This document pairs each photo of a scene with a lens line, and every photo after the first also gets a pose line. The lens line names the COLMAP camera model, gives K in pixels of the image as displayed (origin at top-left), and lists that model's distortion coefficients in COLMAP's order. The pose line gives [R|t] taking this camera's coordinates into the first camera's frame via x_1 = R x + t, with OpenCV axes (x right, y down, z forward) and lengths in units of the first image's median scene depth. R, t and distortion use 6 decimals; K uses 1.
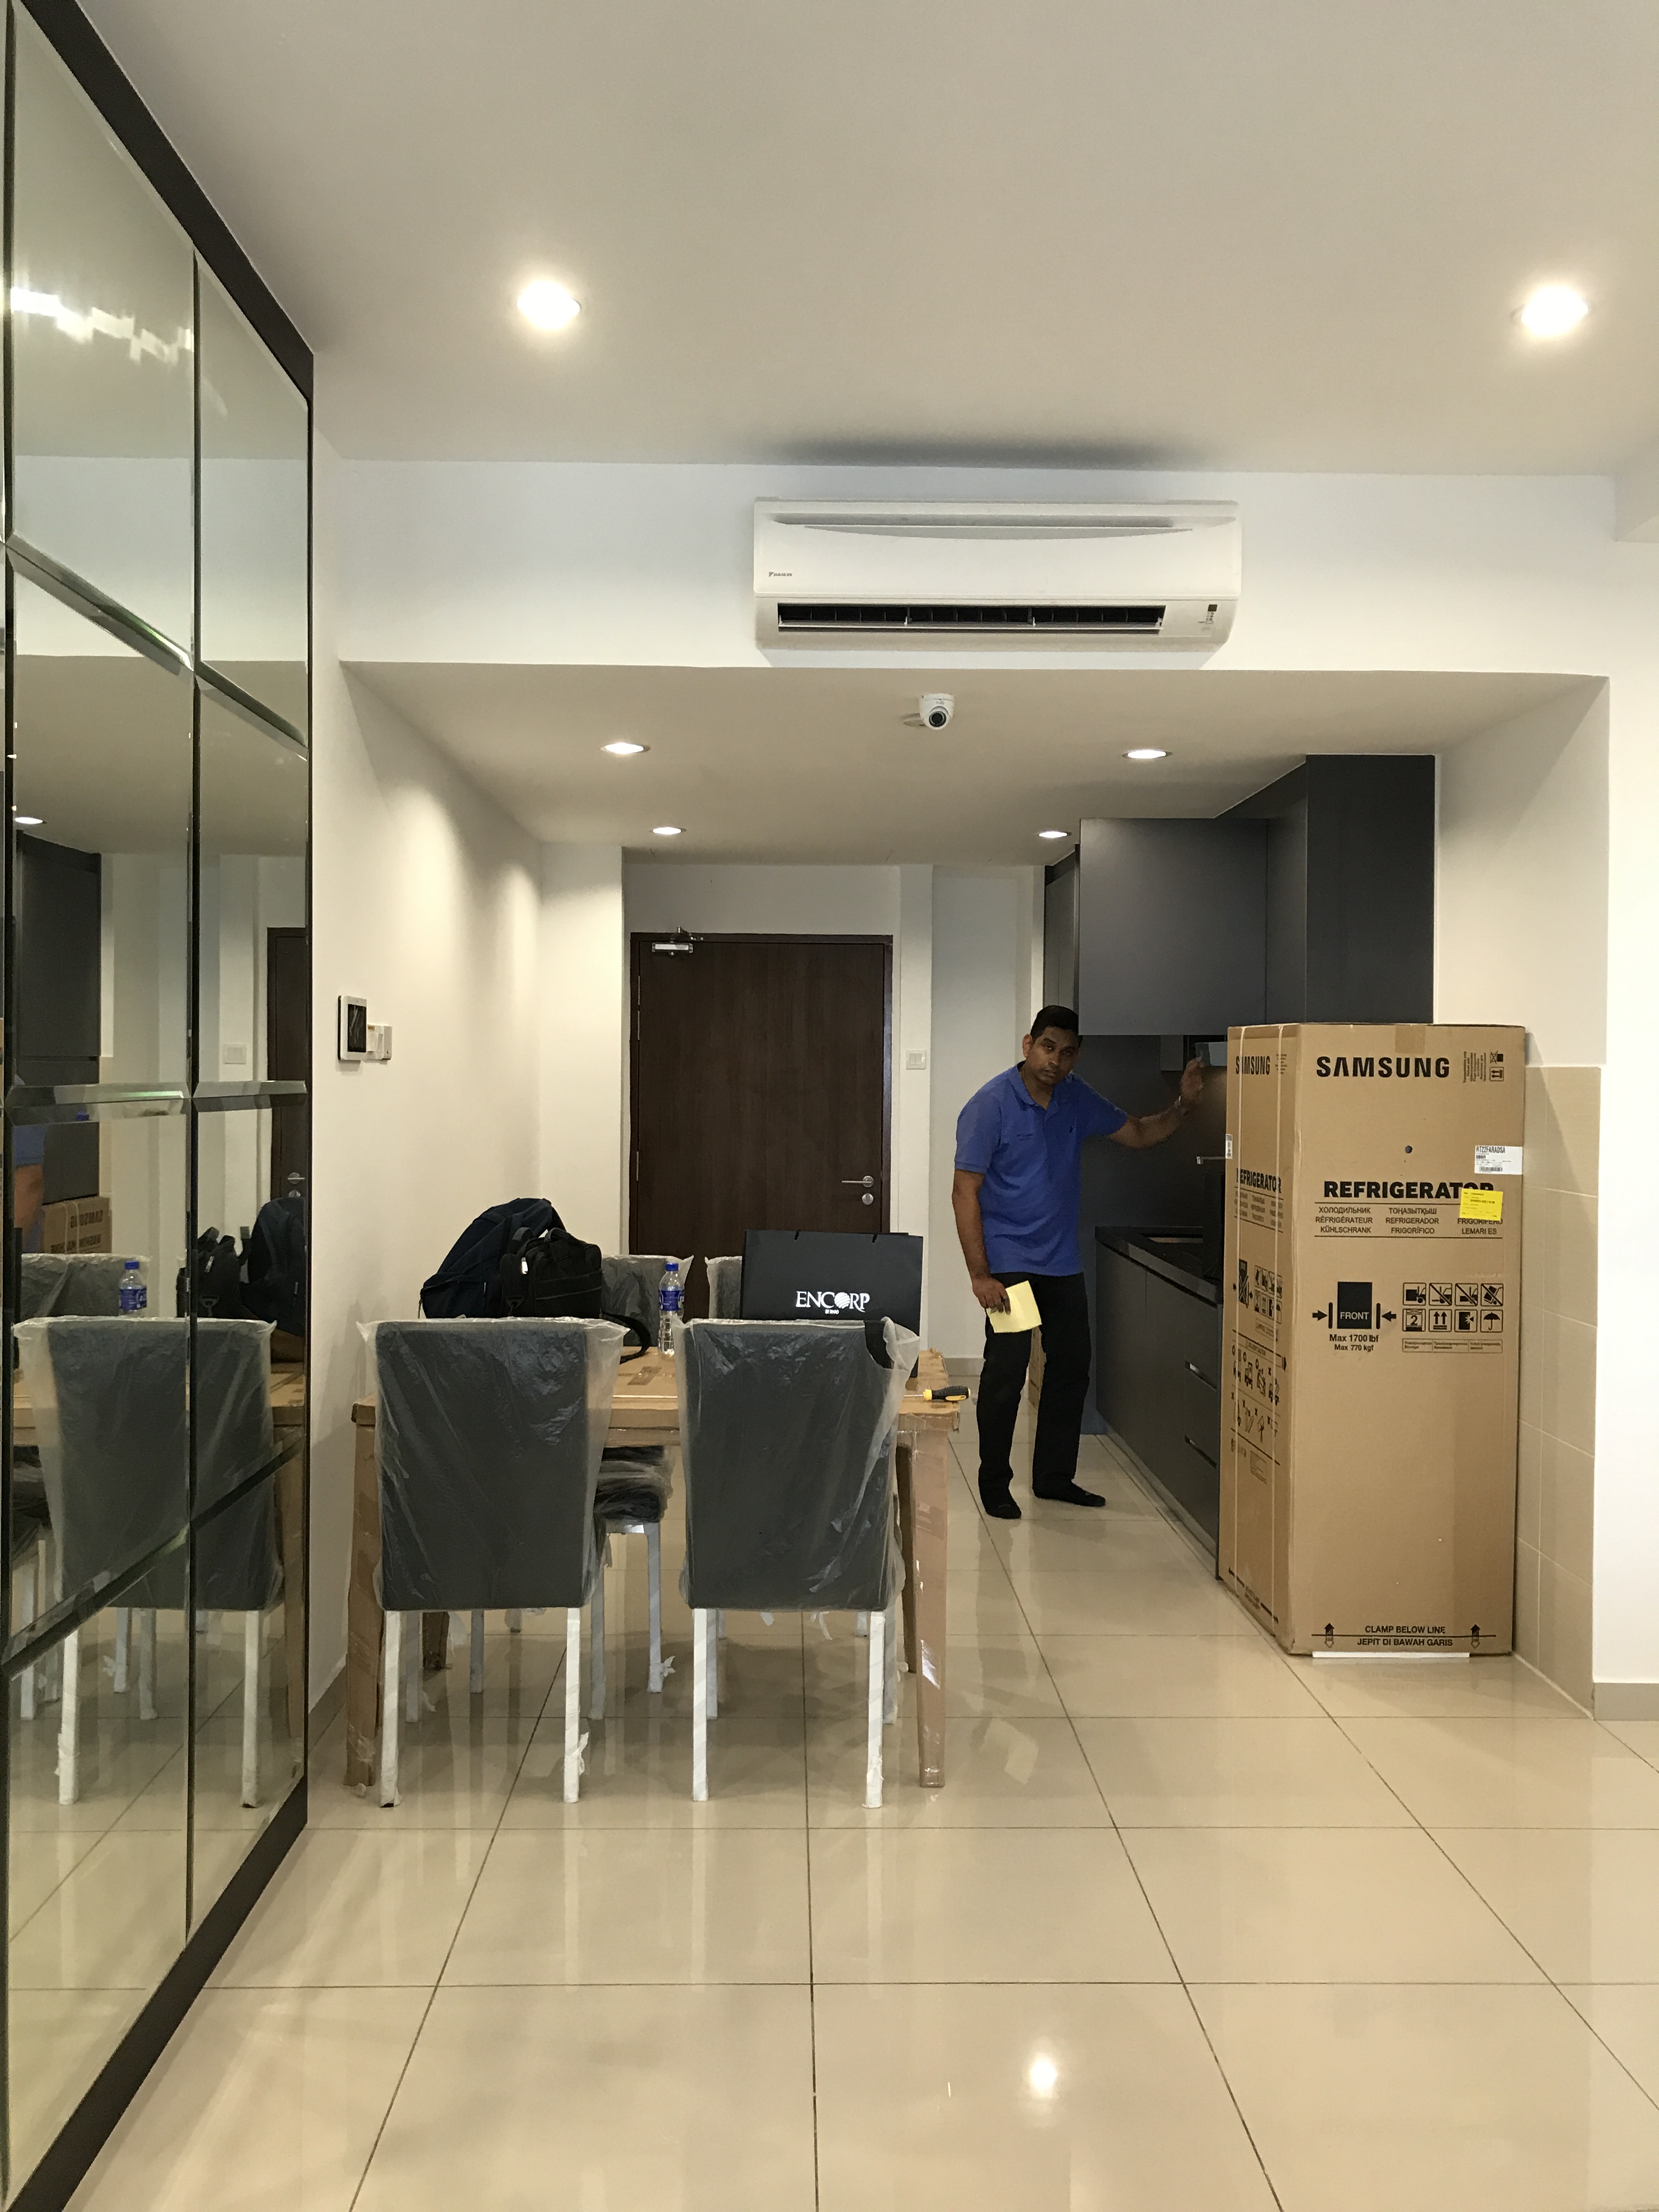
lens RADIAL K [[1824.8, 0, 823.1], [0, 1824.8, 1104.9], [0, 0, 1]] dist [0.026822, -0.023476]
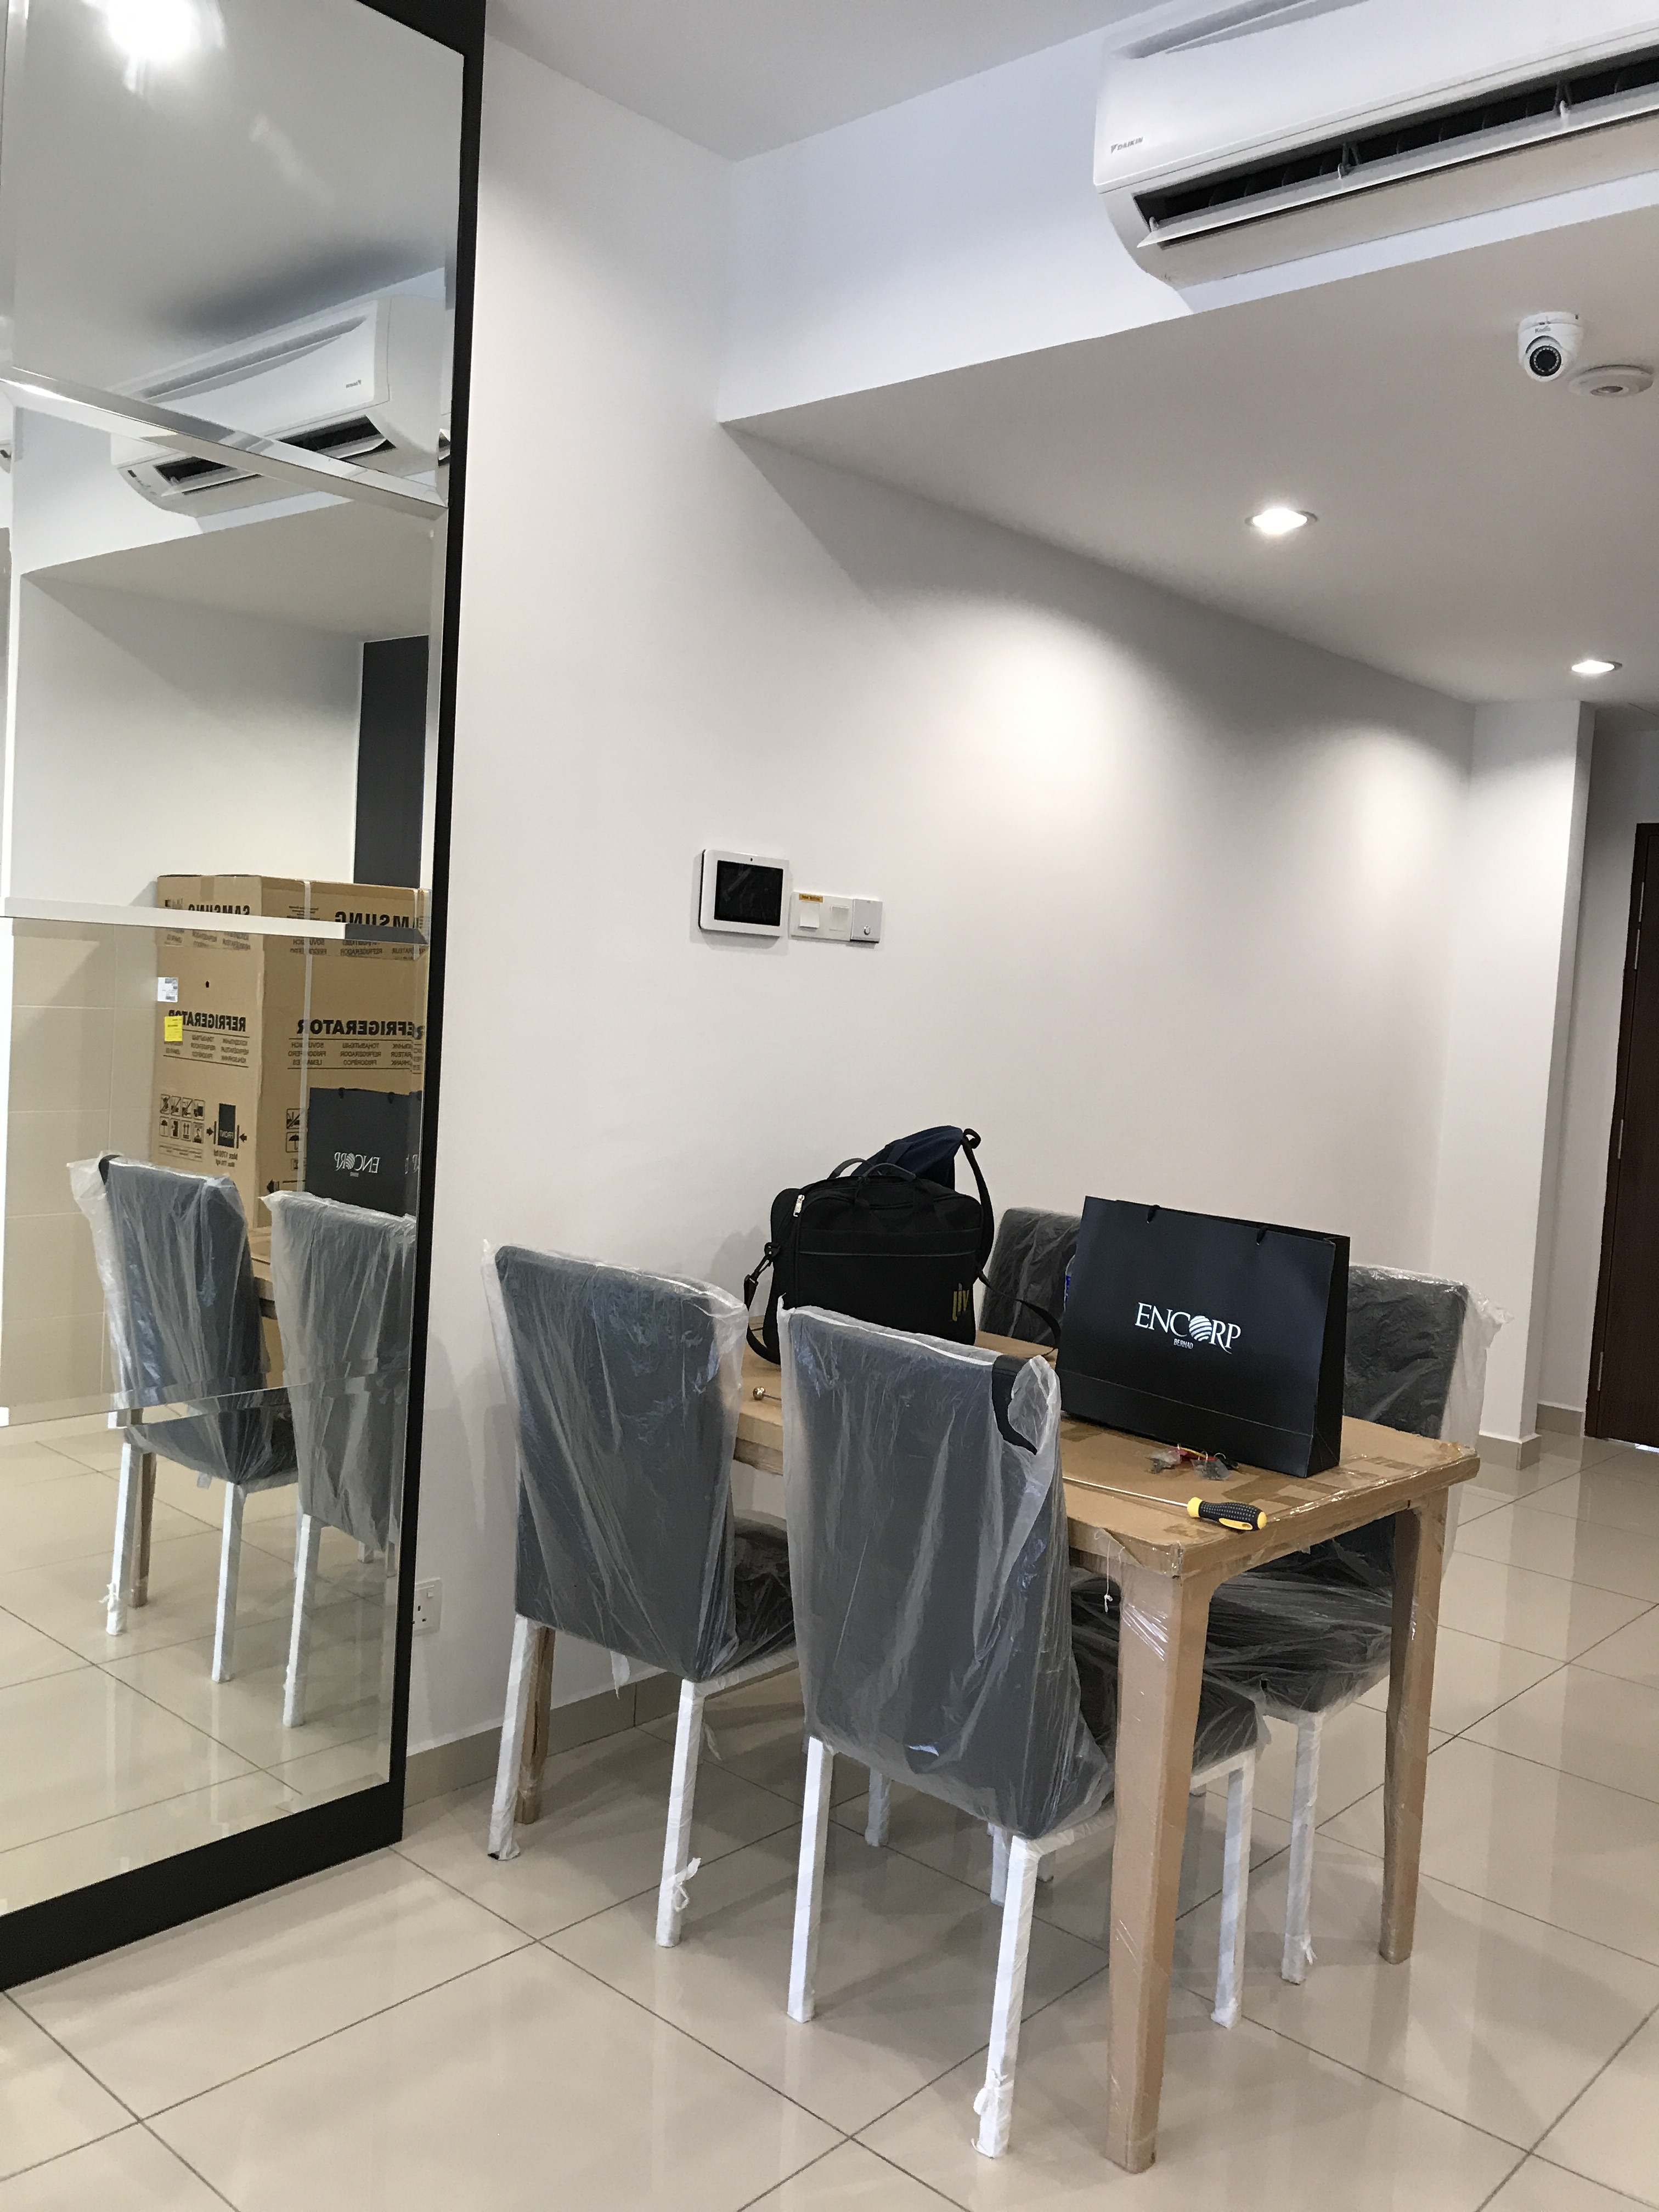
lens RADIAL K [[1824.8, 0, 830.1], [0, 1824.8, 1123.6], [0, 0, 1]] dist [0.026822, -0.023476]
pose [[0.723221, 0.085457, -0.685309, 0.329469], [-0.067311, 0.996313, 0.053203, 0.014322], [0.687329, 0.007651, 0.726306, 0.439201]]
